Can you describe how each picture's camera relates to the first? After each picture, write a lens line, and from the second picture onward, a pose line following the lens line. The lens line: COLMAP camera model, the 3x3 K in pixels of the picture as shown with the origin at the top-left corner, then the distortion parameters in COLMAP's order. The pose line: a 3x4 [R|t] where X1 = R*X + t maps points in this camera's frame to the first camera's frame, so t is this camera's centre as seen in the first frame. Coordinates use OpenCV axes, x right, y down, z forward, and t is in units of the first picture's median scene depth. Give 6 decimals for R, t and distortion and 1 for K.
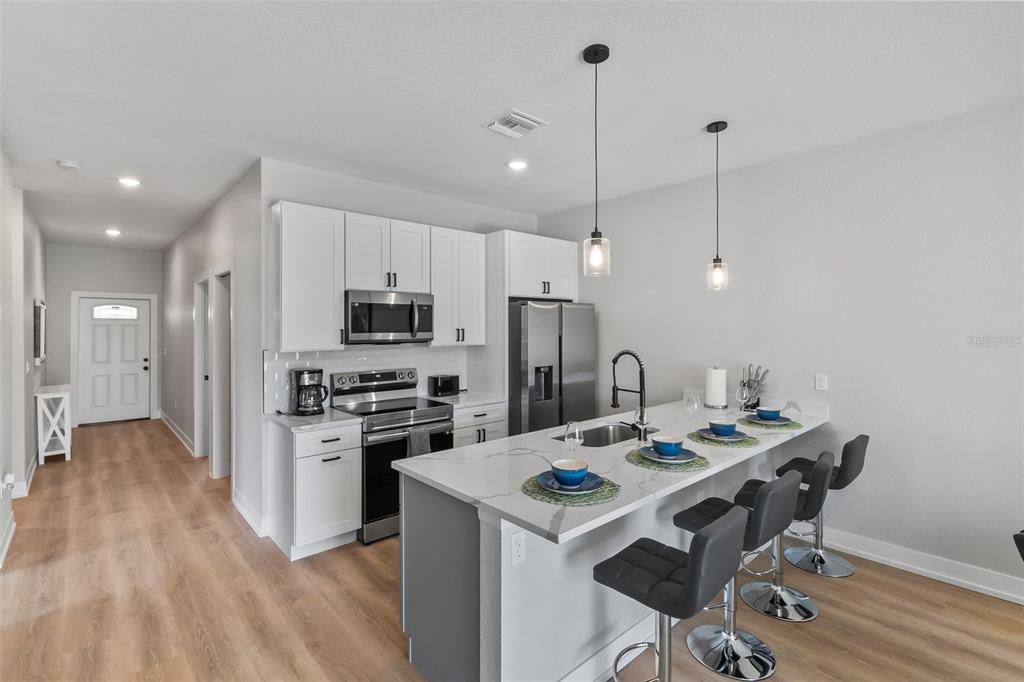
lens RADIAL K [[473.6, 0, 508.9], [0, 473.6, 326.9], [0, 0, 1]] dist [-0.000449, -0.000195]
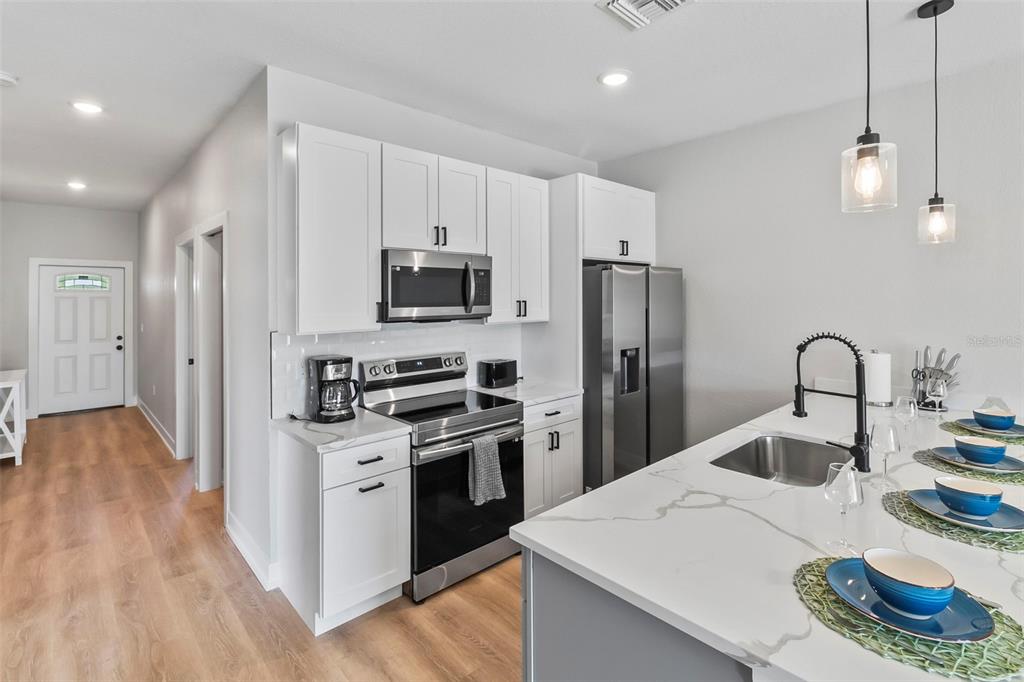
lens RADIAL K [[486.8, 0, 507.9], [0, 486.8, 296.0], [0, 0, 1]] dist [0.001970, -0.000095]
pose [[0.999942, -0.004046, 0.009958, -0.144312], [0.004076, 0.999987, -0.002948, -0.001639], [-0.009946, 0.002988, 0.999946, 0.221713]]
